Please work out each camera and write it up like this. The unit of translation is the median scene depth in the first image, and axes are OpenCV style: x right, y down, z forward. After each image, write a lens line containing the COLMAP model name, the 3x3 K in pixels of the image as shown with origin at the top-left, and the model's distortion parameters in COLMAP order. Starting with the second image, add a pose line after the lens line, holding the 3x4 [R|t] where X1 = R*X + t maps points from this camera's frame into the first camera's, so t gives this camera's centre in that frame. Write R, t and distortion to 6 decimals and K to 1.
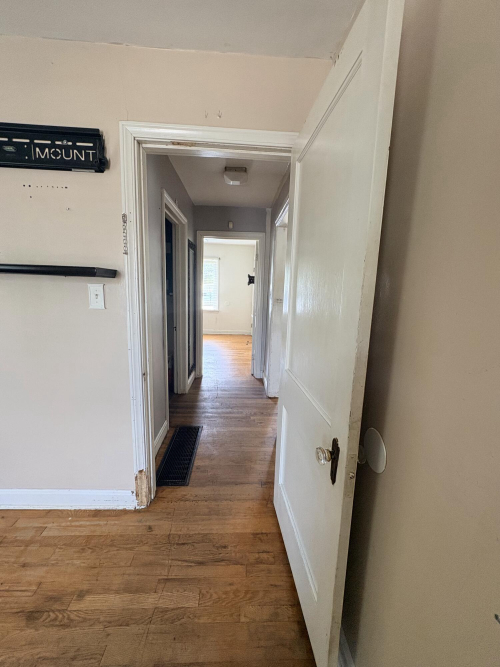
lens RADIAL K [[265.6, 0, 252.2], [0, 265.6, 332.3], [0, 0, 1]] dist [-0.000581, 0.000114]
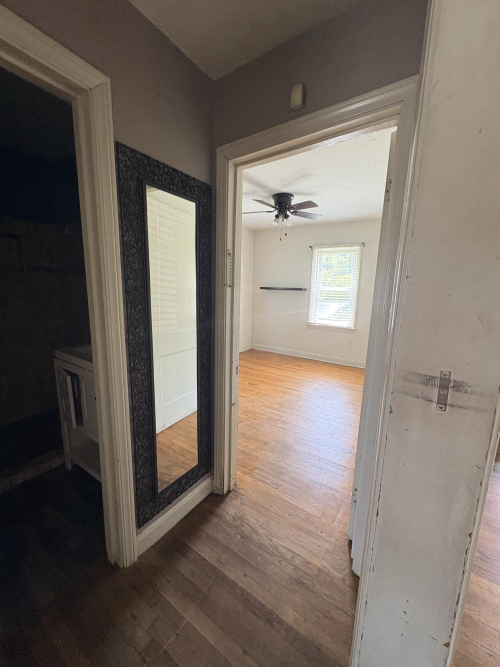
lens RADIAL K [[265.6, 0, 251.0], [0, 265.6, 333.9], [0, 0, 1]] dist [-0.000581, 0.000114]
pose [[0.805907, 0.085256, -0.585872, 0.238144], [-0.091980, 0.995592, 0.018353, -0.330266], [0.584854, 0.039098, 0.810196, 1.982011]]
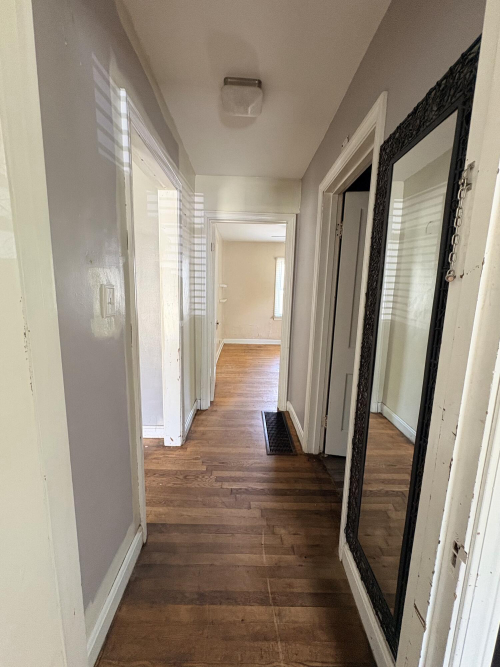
lens RADIAL K [[265.6, 0, 250.6], [0, 265.6, 333.3], [0, 0, 1]] dist [-0.000581, 0.000114]
pose [[-0.996922, -0.075542, 0.020970, -0.237647], [-0.064991, 0.945908, 0.317860, -0.537035], [-0.043848, 0.315519, -0.947906, 3.271189]]
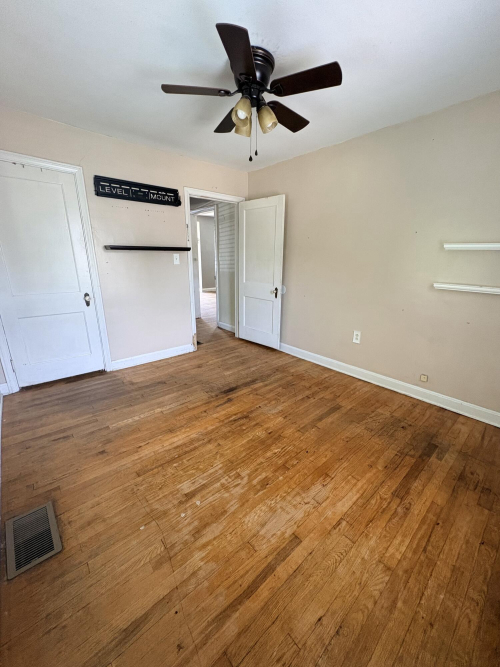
lens RADIAL K [[265.6, 0, 251.1], [0, 265.6, 331.7], [0, 0, 1]] dist [-0.000581, 0.000114]
pose [[0.785887, -0.204959, 0.583416, -1.663941], [0.118608, 0.975917, 0.183077, 0.152290], [-0.606889, -0.074680, 0.791270, -1.405284]]
